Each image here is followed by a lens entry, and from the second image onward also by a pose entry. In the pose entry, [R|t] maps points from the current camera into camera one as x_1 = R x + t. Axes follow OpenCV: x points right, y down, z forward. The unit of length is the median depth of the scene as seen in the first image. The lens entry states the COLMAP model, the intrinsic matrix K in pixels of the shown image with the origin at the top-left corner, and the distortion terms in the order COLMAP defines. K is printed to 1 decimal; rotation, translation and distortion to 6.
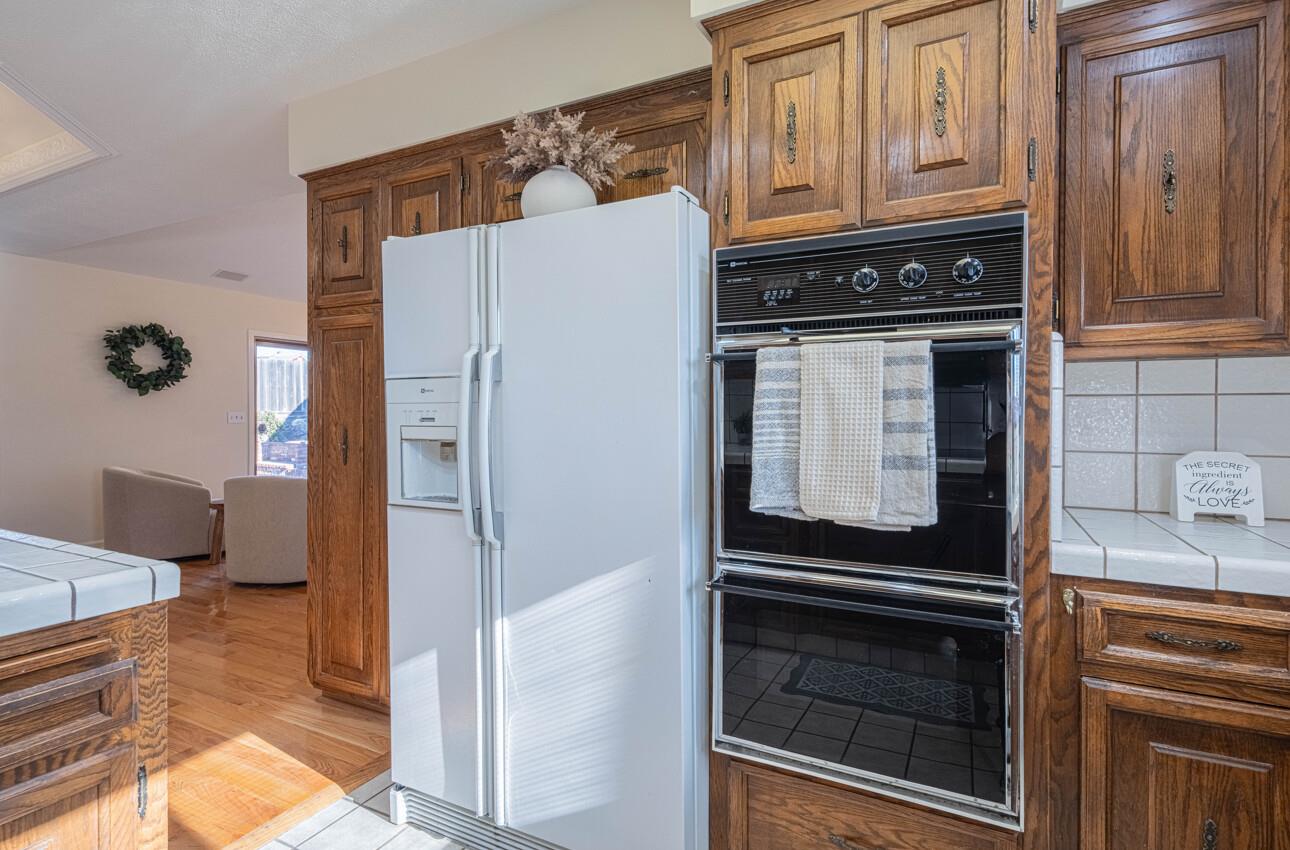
lens RADIAL K [[605.3, 0, 677.6], [0, 605.3, 417.8], [0, 0, 1]] dist [0.018115, -0.000512]
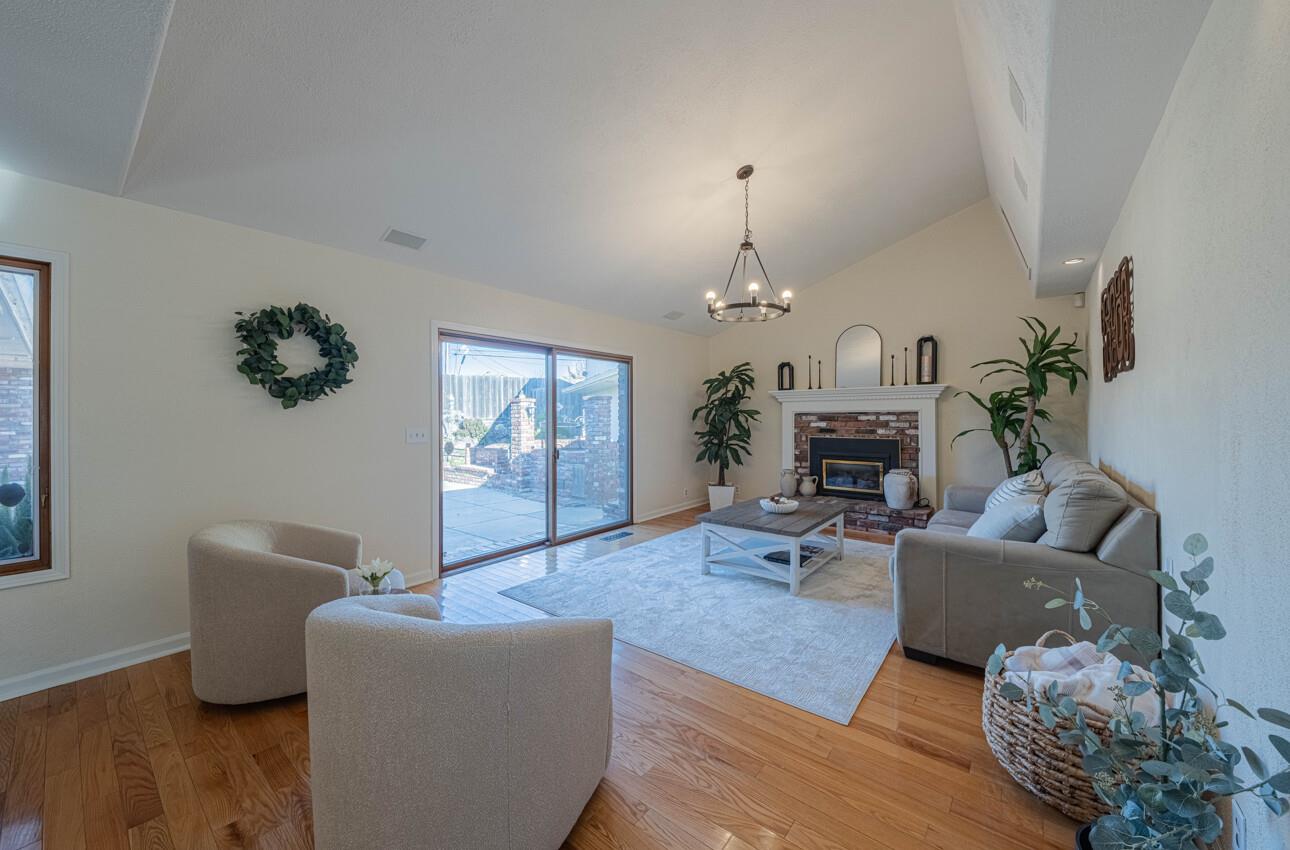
lens RADIAL K [[470.4, 0, 649.8], [0, 470.4, 414.1], [0, 0, 1]] dist [0.003553, -0.000058]
pose [[0.967937, -0.007970, -0.251068, -0.341389], [0.005220, 0.999919, -0.011615, -0.021140], [0.251141, 0.009932, 0.967900, 0.584354]]
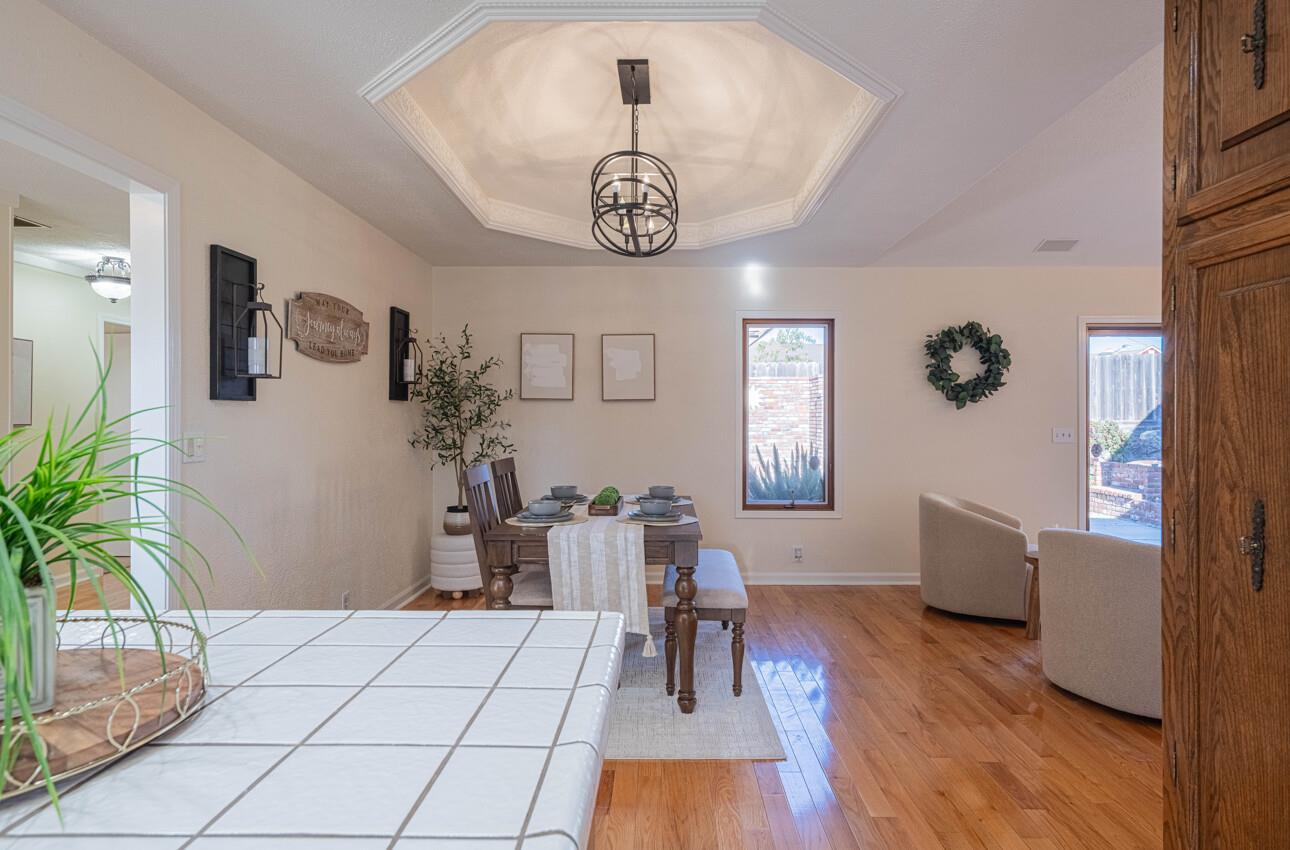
lens RADIAL K [[738.2, 0, 645.5], [0, 738.2, 417.2], [0, 0, 1]] dist [0.013762, -0.003471]
pose [[0.405455, -0.004578, -0.914104, -0.114764], [-0.006327, 0.999949, -0.007815, -0.013744], [0.914093, 0.008952, 0.405406, 0.188886]]
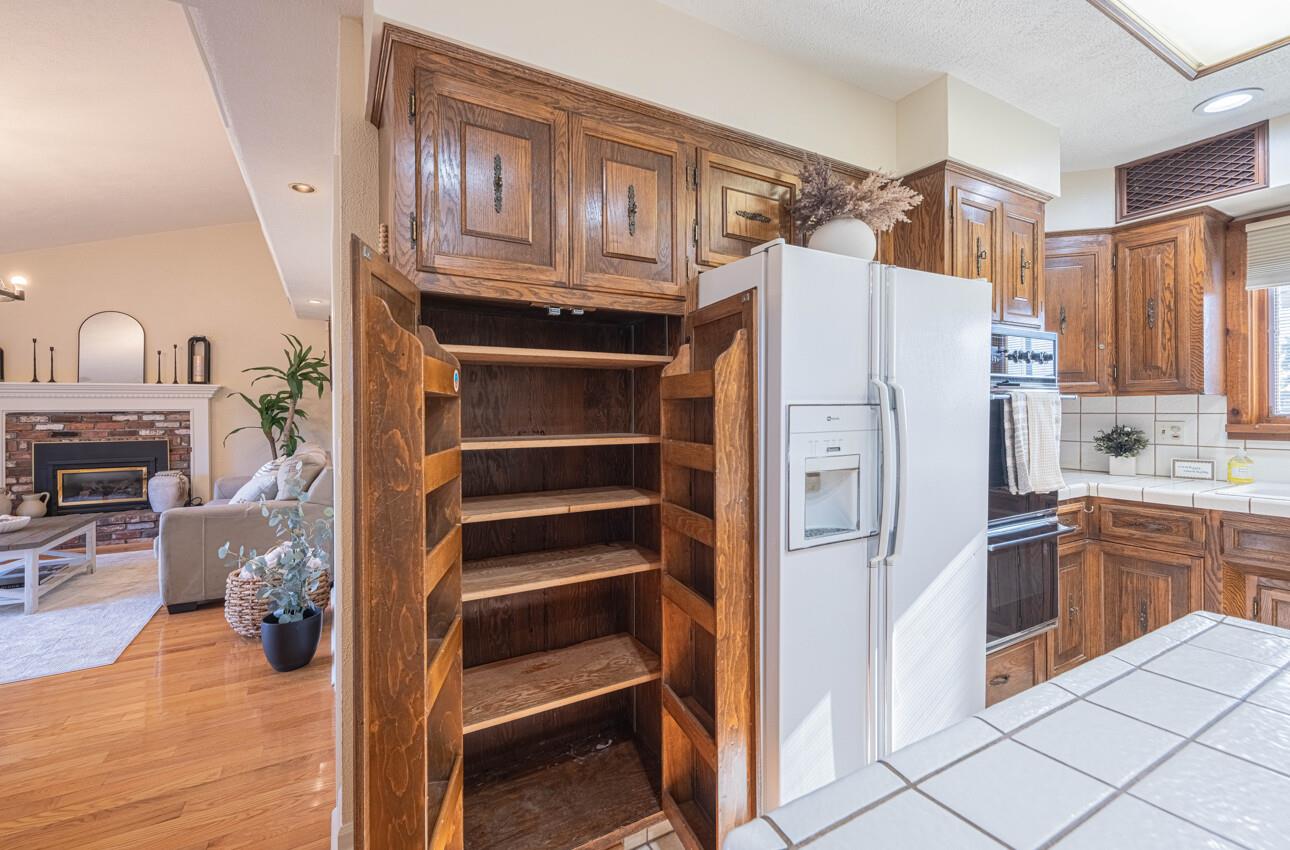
lens RADIAL K [[554.0, 0, 644.3], [0, 554.0, 409.6], [0, 0, 1]] dist [0.007669, -0.004463]
pose [[0.592343, -0.007652, 0.805650, -0.415152], [0.015993, 0.999870, -0.002262, -0.019920], [-0.805527, 0.014225, 0.592388, 0.237016]]
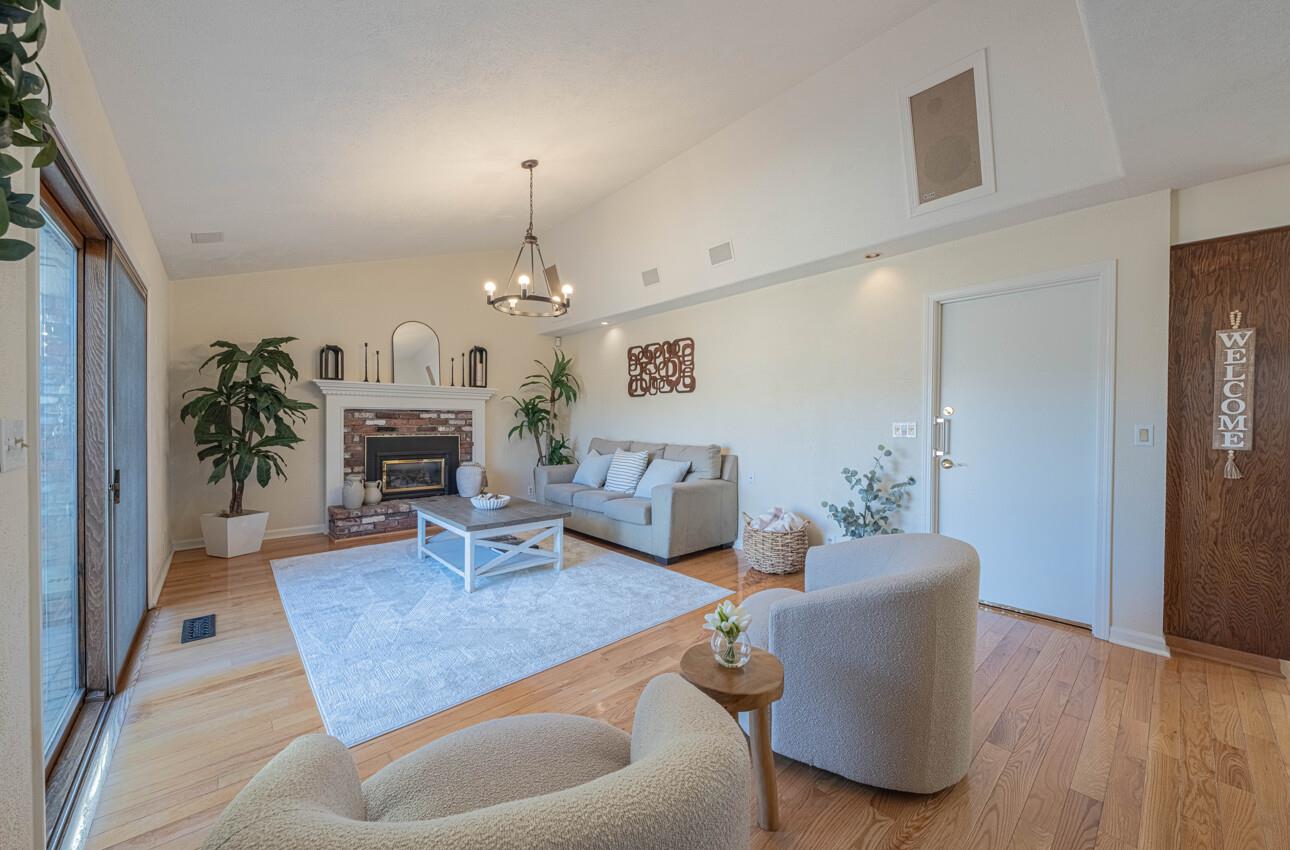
lens RADIAL K [[470.4, 0, 647.4], [0, 470.4, 425.0], [0, 0, 1]] dist [0.003553, -0.000058]
pose [[0.405152, -0.007335, 0.914220, -0.914852], [-0.000516, 0.999966, 0.008252, -0.010408], [-0.914249, -0.003815, 0.405134, 0.839040]]
